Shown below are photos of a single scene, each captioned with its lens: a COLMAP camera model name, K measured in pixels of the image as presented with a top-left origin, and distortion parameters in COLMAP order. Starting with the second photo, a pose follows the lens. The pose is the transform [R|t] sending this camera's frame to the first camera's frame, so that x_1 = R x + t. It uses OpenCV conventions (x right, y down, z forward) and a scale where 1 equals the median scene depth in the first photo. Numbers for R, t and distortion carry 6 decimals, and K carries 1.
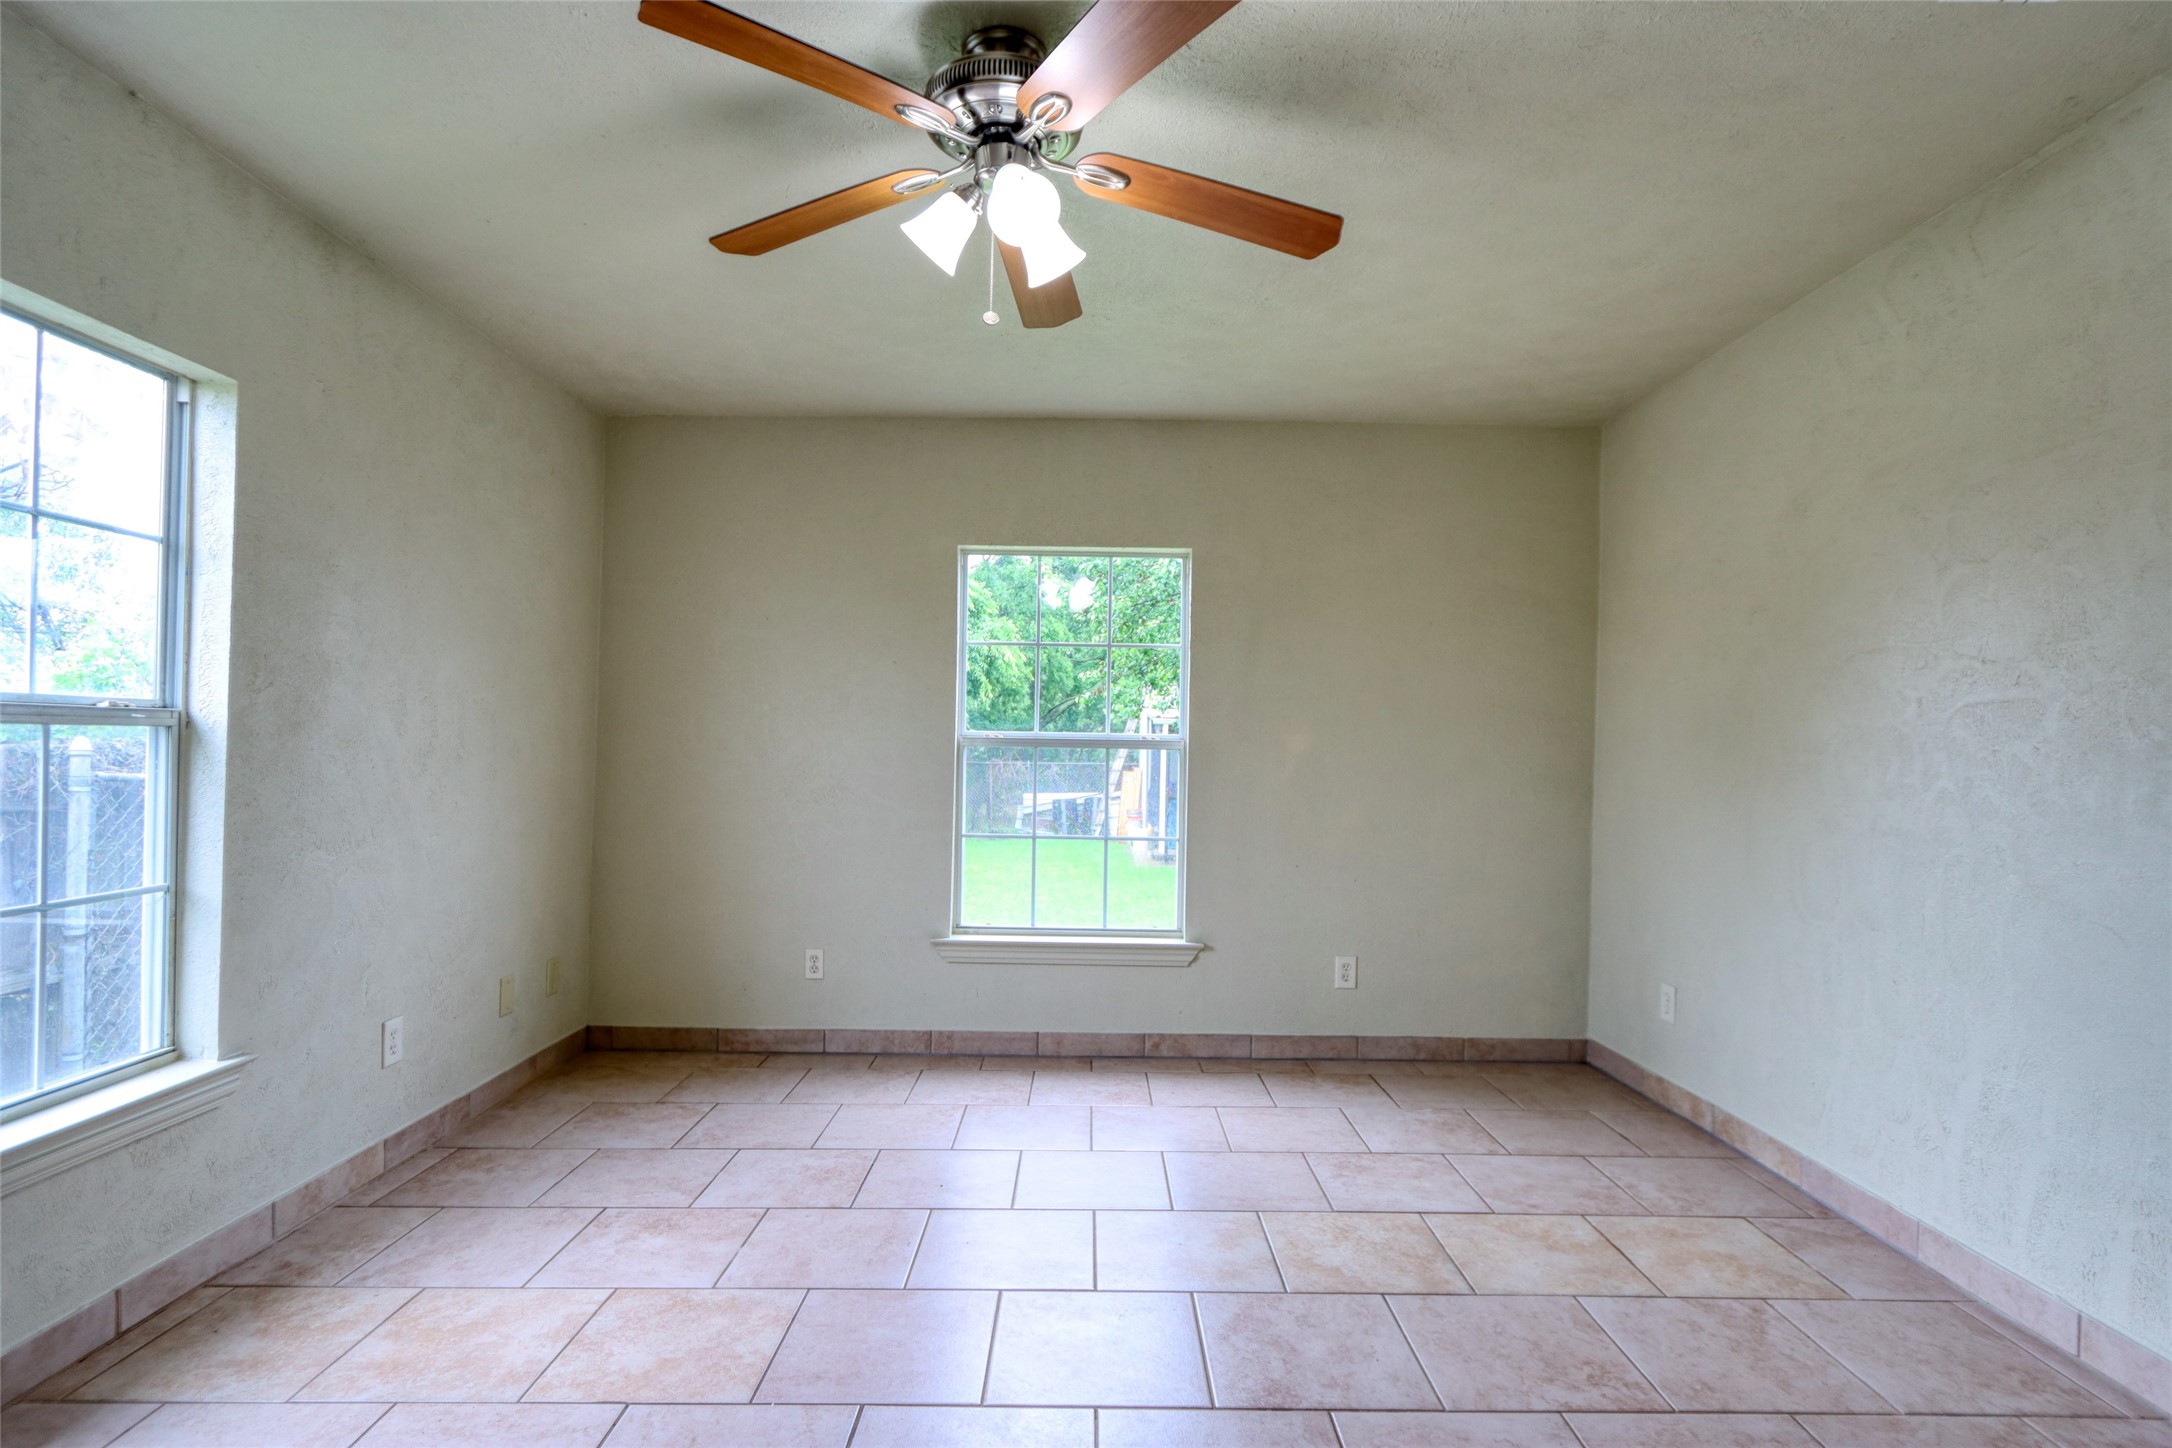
lens RADIAL K [[1085.3, 0, 1094.5], [0, 1085.3, 740.9], [0, 0, 1]] dist [-0.011550, 0.002325]
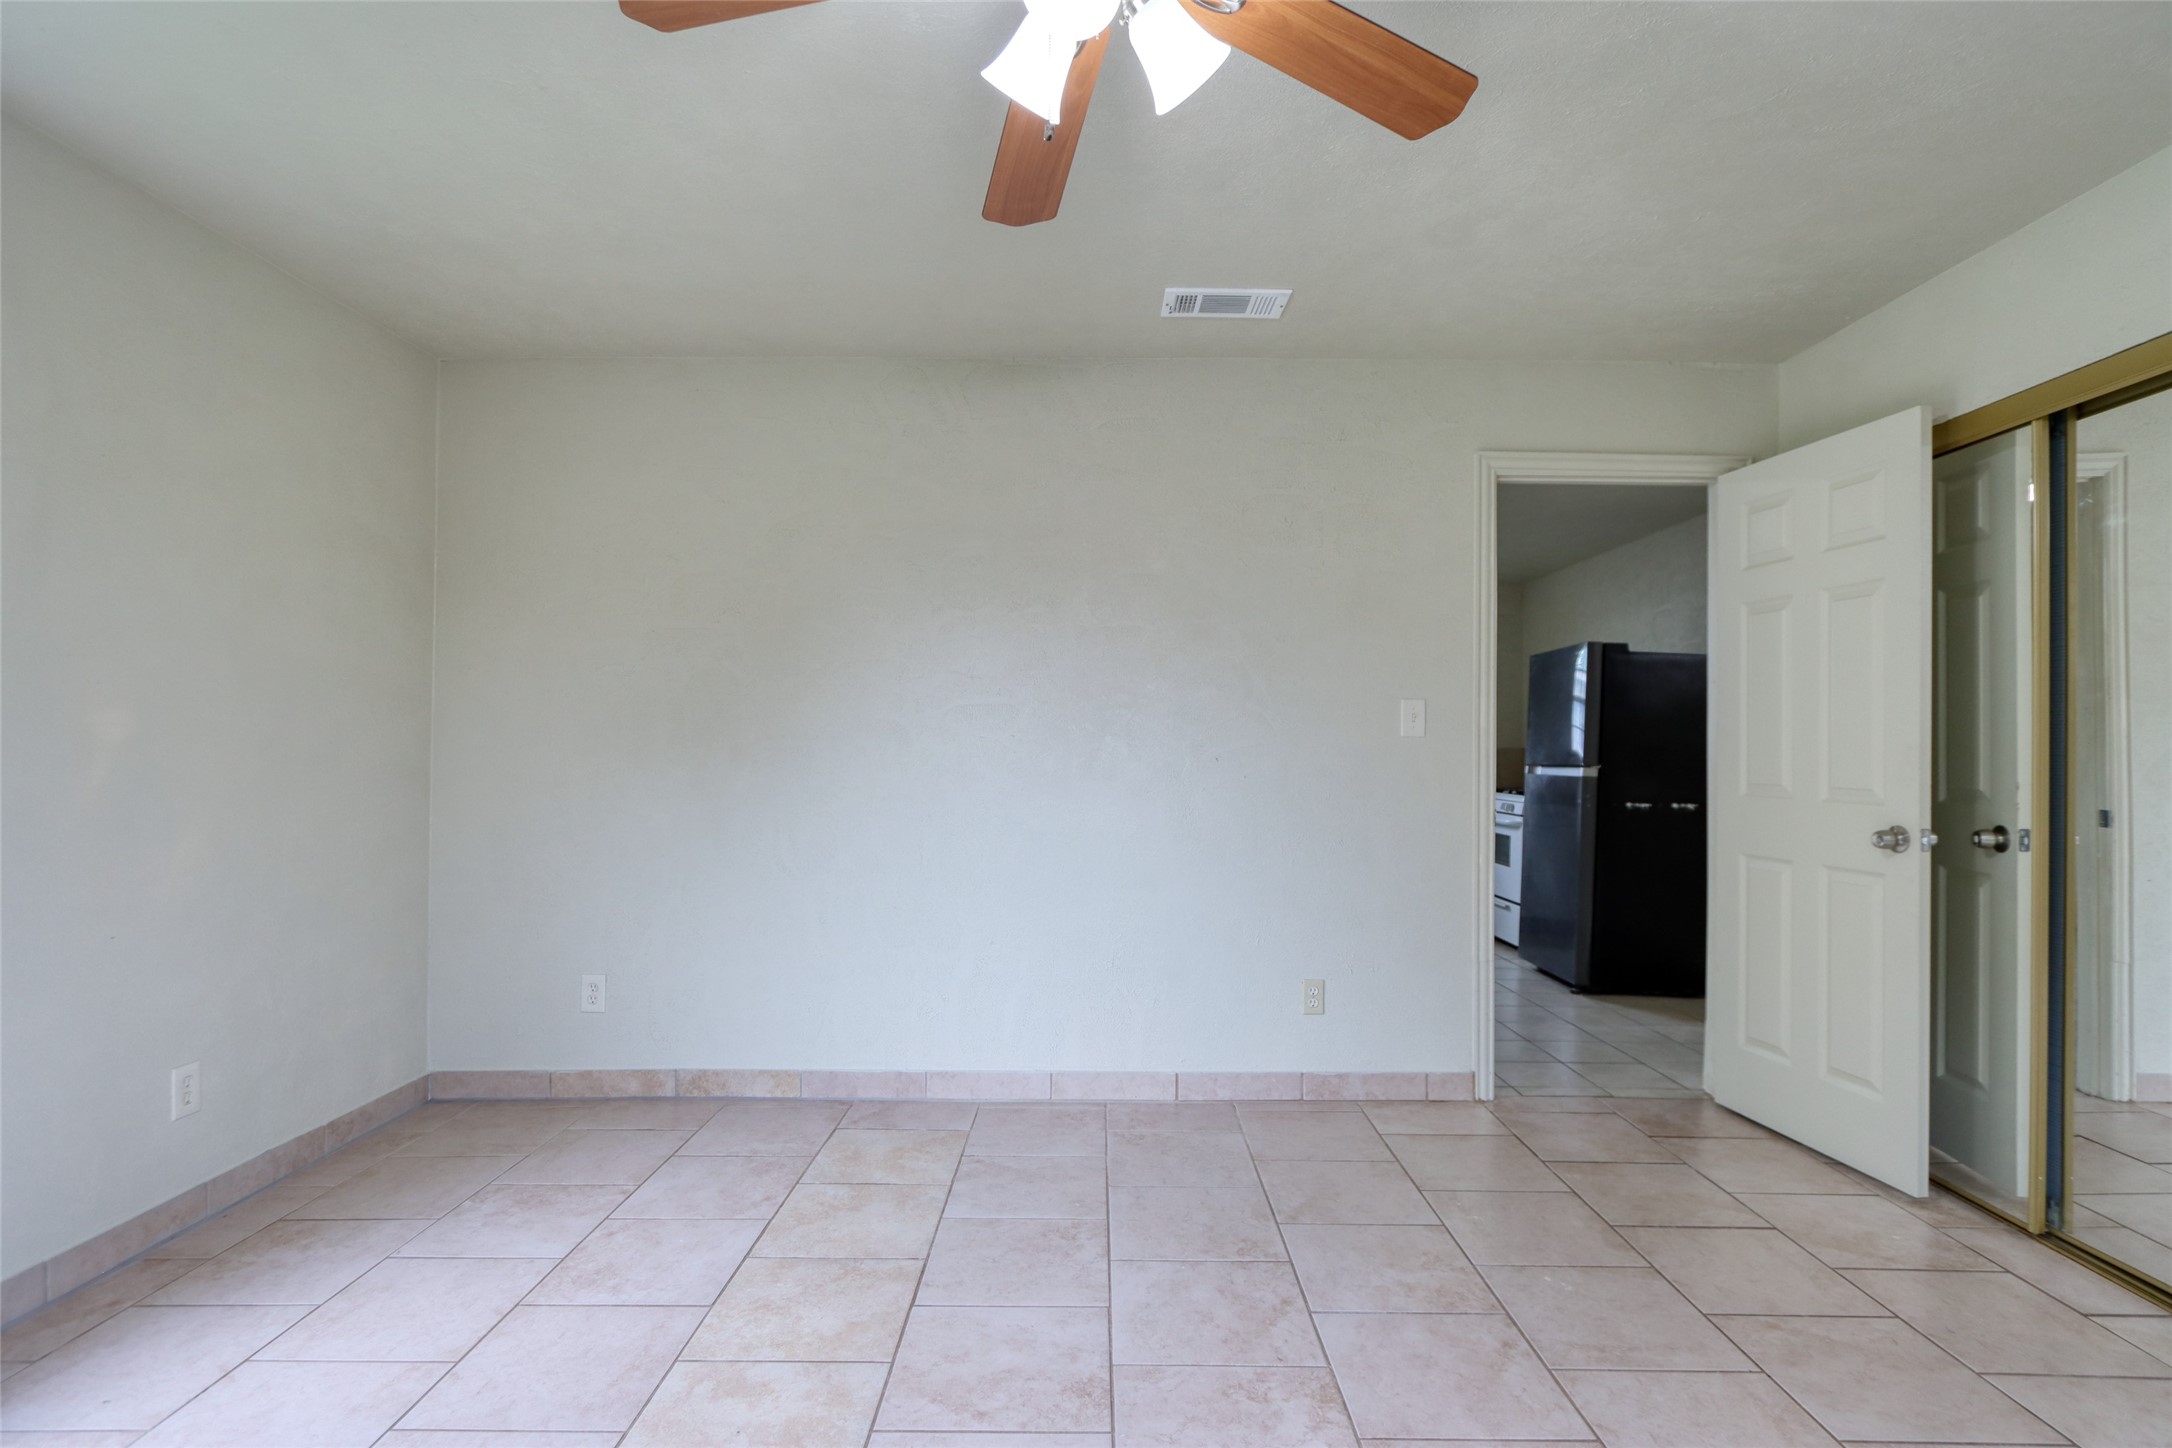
lens RADIAL K [[1080.2, 0, 1096.1], [0, 1080.2, 745.1], [0, 0, 1]] dist [-0.002456, 0.000463]
pose [[0.005648, -0.014906, 0.999873, -0.568774], [-0.012294, 0.999812, 0.014974, -0.003367], [-0.999908, -0.012377, 0.005464, 0.693156]]
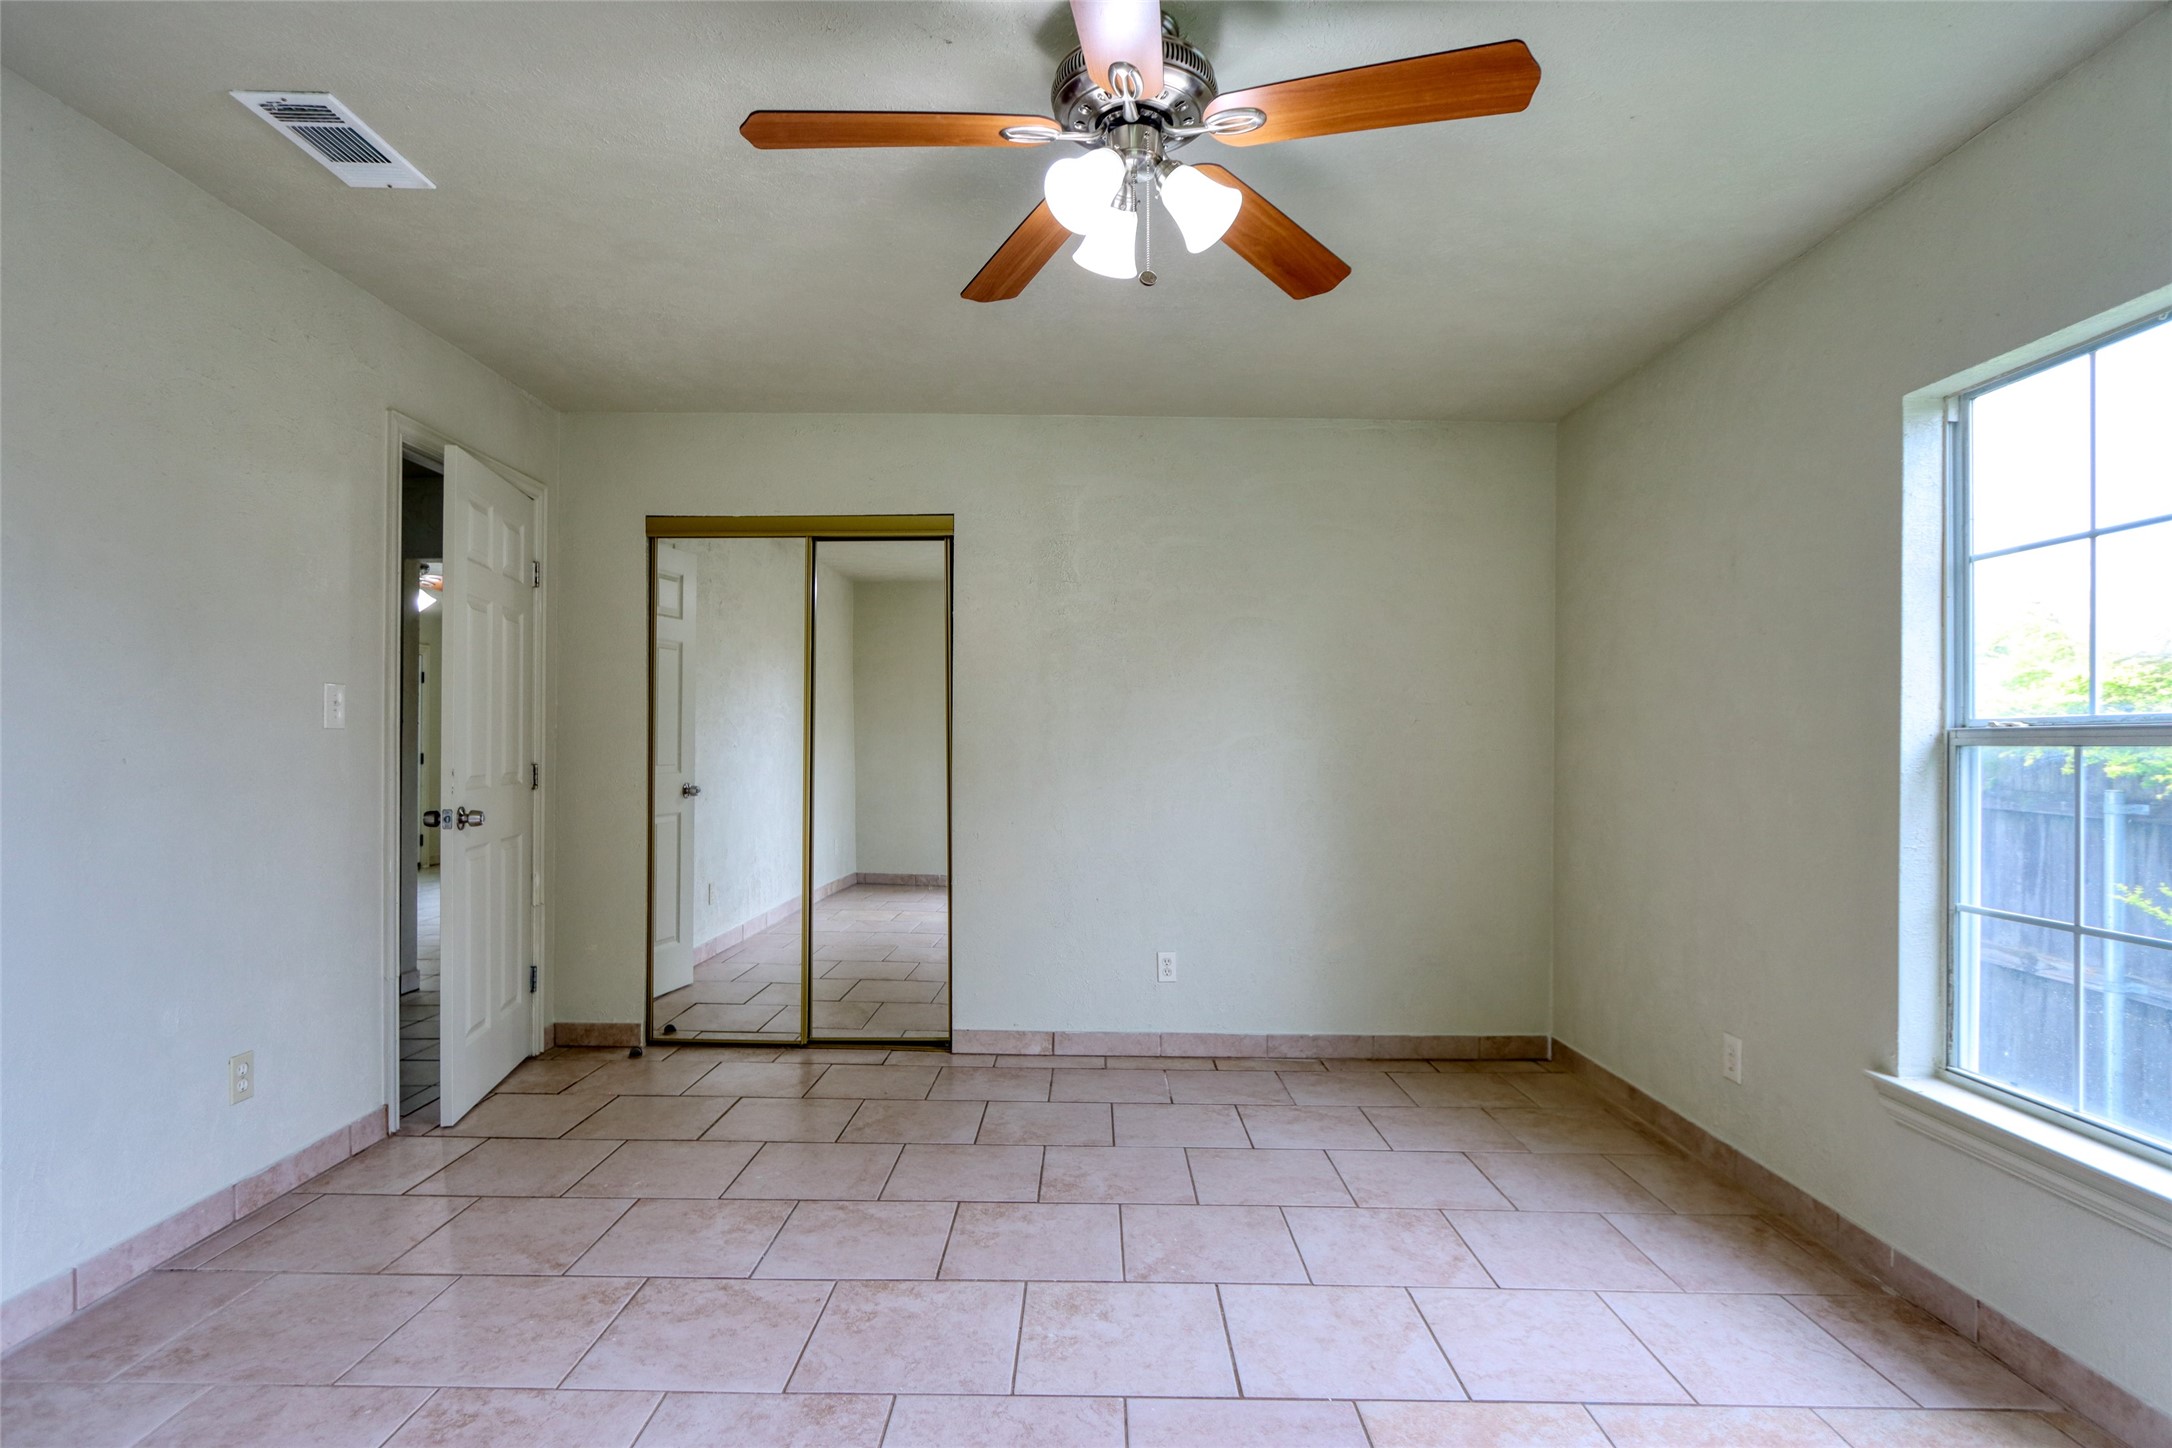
lens RADIAL K [[1085.3, 0, 1094.5], [0, 1085.3, 740.9], [0, 0, 1]] dist [-0.011550, 0.002325]
pose [[-0.999752, -0.021673, 0.005177, -0.048525], [-0.021718, 0.999724, -0.008982, 0.007350], [-0.004981, -0.009092, -0.999946, 1.372280]]
